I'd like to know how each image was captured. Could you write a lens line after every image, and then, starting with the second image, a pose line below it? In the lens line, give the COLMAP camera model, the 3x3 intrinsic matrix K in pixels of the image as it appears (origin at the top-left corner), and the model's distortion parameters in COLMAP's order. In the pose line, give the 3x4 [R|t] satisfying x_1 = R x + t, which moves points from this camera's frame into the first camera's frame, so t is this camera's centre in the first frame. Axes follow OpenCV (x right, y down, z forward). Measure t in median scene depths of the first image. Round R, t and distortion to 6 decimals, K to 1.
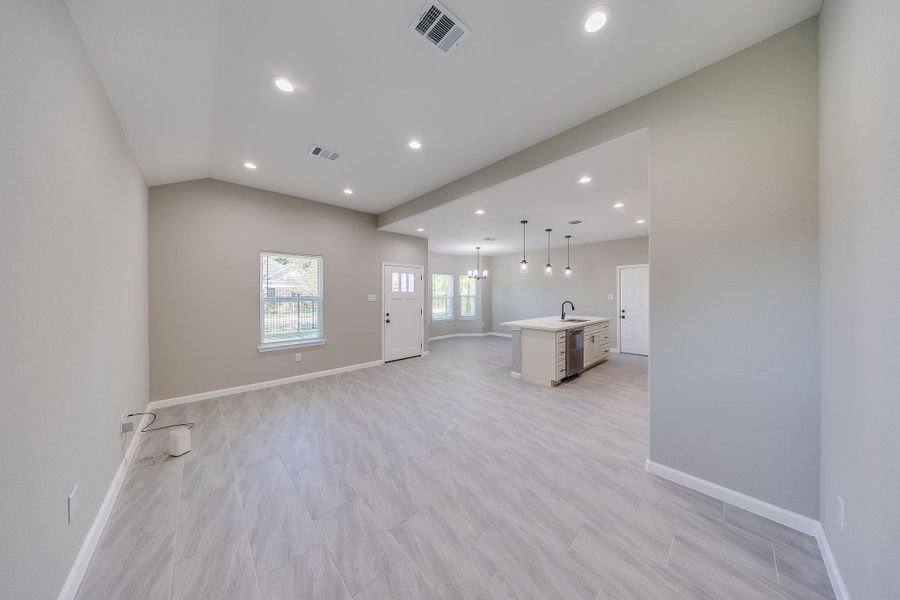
lens RADIAL K [[259.5, 0, 449.3], [0, 259.5, 296.8], [0, 0, 1]] dist [0.000199, 0.000108]
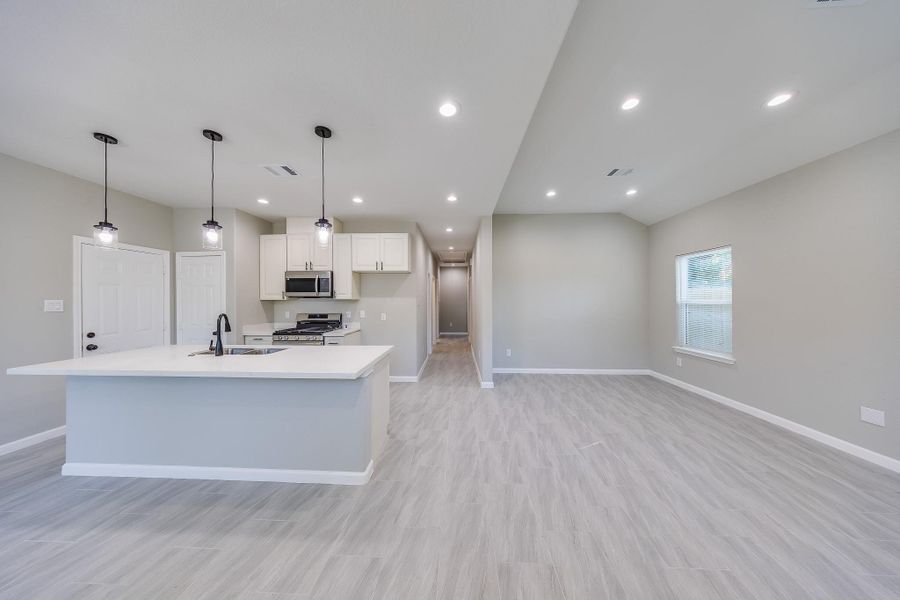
lens RADIAL K [[259.5, 0, 449.3], [0, 259.5, 296.8], [0, 0, 1]] dist [0.000199, 0.000108]
pose [[-0.715280, 0.003691, 0.698829, -0.215444], [0.005178, 0.999987, 0.000019, -0.016478], [-0.698819, 0.003632, -0.715289, 1.471529]]
